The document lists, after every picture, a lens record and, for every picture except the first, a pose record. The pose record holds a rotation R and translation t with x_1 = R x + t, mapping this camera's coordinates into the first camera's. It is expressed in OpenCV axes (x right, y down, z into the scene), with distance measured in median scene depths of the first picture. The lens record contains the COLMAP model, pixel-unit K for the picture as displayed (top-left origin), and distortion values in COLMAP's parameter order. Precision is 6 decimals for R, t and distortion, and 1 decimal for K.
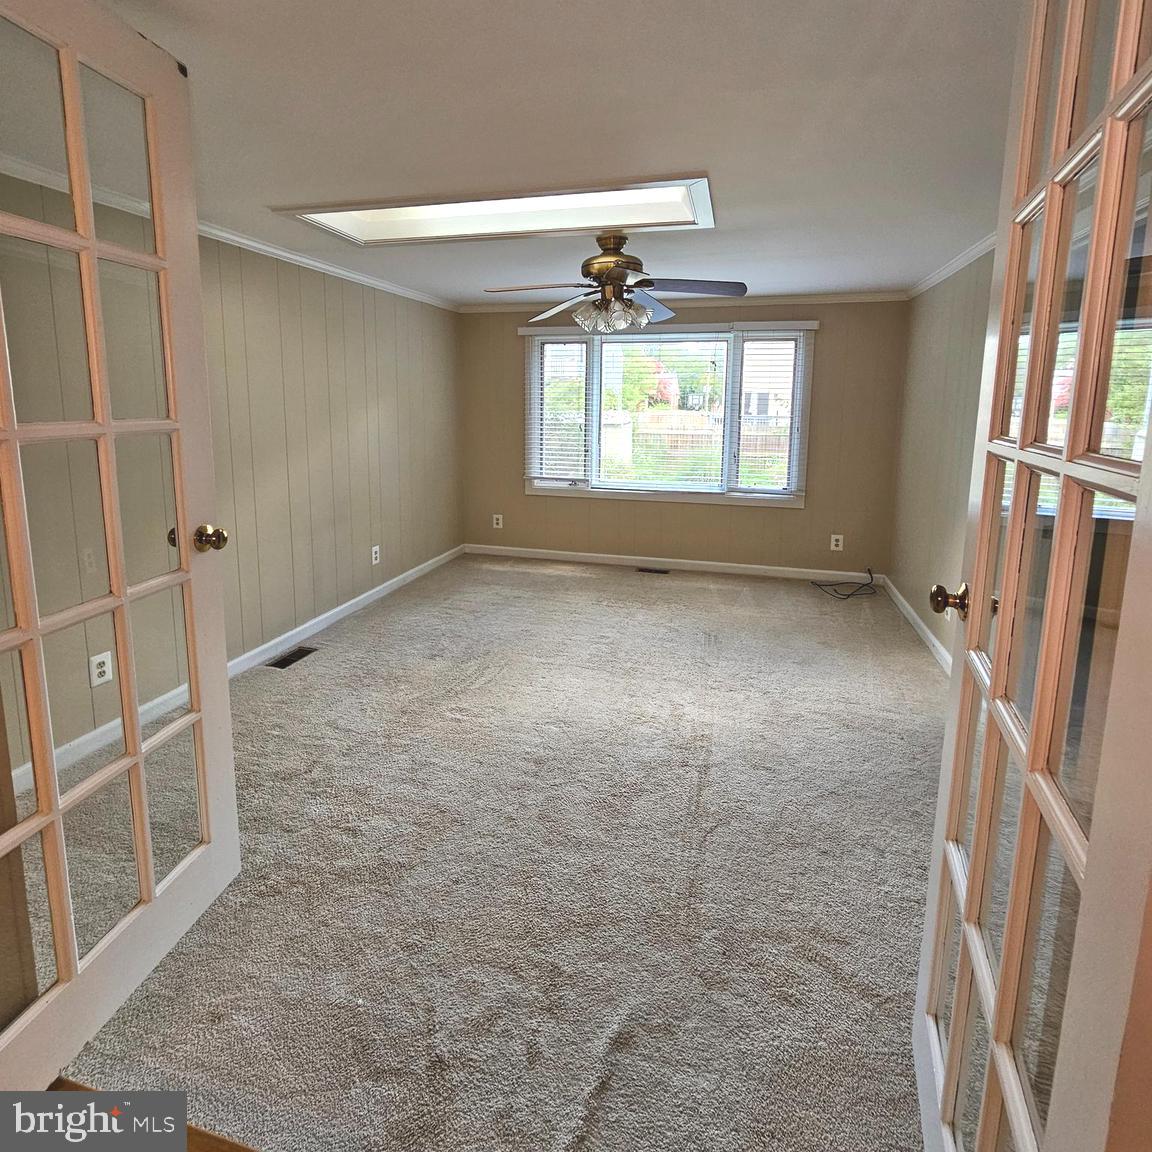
lens RADIAL K [[637.1, 0, 572.6], [0, 637.1, 524.3], [0, 0, 1]] dist [-0.002662, -0.000899]
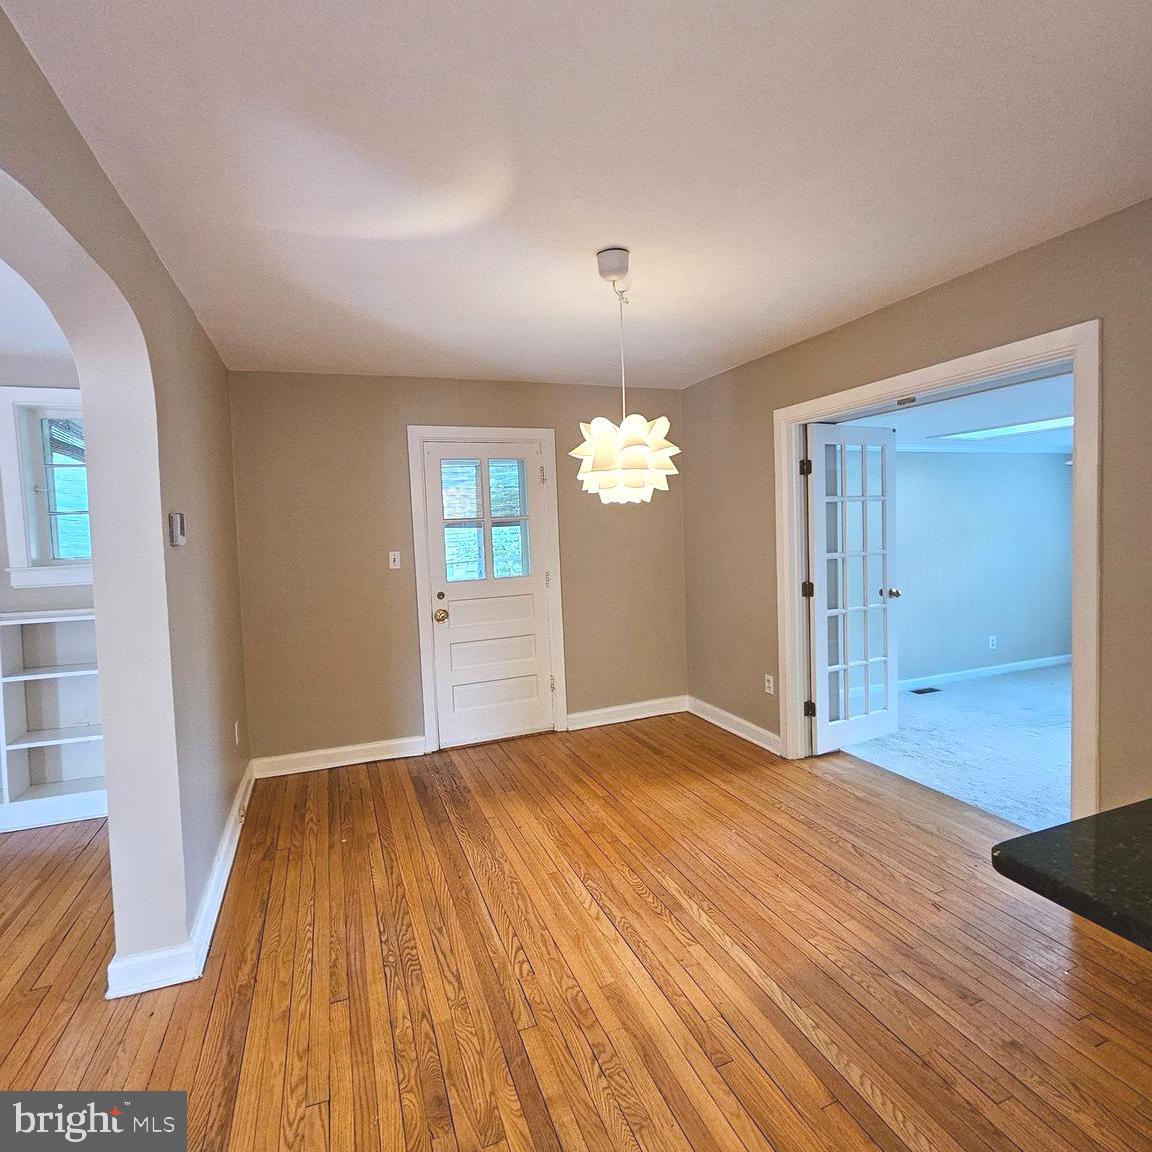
lens RADIAL K [[632.9, 0, 568.0], [0, 632.9, 566.1], [0, 0, 1]] dist [-0.003120, -0.000729]
pose [[0.585695, 0.013238, -0.810423, 0.817464], [-0.076545, 0.996301, -0.039045, 0.118465], [0.806909, 0.084902, 0.584542, -1.744893]]
